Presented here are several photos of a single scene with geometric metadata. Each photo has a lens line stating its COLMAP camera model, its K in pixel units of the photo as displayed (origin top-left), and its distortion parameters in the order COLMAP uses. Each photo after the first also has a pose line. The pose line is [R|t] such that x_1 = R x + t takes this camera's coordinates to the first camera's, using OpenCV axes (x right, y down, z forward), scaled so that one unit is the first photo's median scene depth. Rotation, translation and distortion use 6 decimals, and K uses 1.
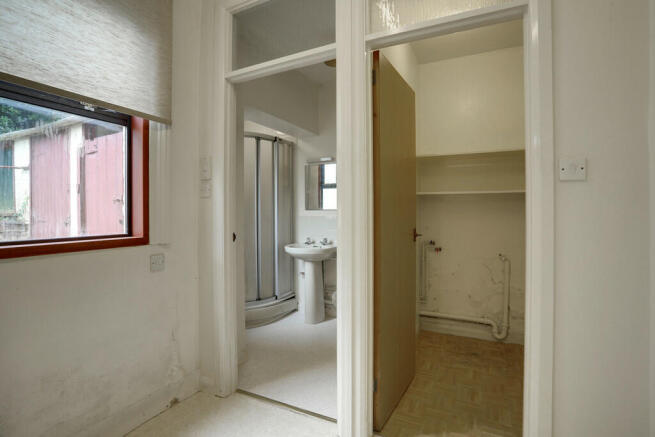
lens RADIAL K [[320.8, 0, 324.7], [0, 320.8, 217.0], [0, 0, 1]] dist [0.002205, 0.000397]
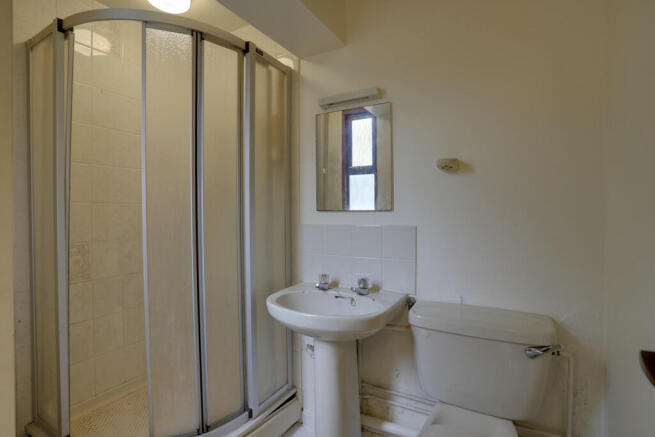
lens RADIAL K [[320.8, 0, 329.0], [0, 320.8, 218.3], [0, 0, 1]] dist [0.002205, 0.000397]
pose [[0.999285, -0.003276, -0.037661, -0.025827], [0.003325, 0.999994, 0.001224, -0.012999], [0.037657, -0.001348, 0.999290, 0.540706]]
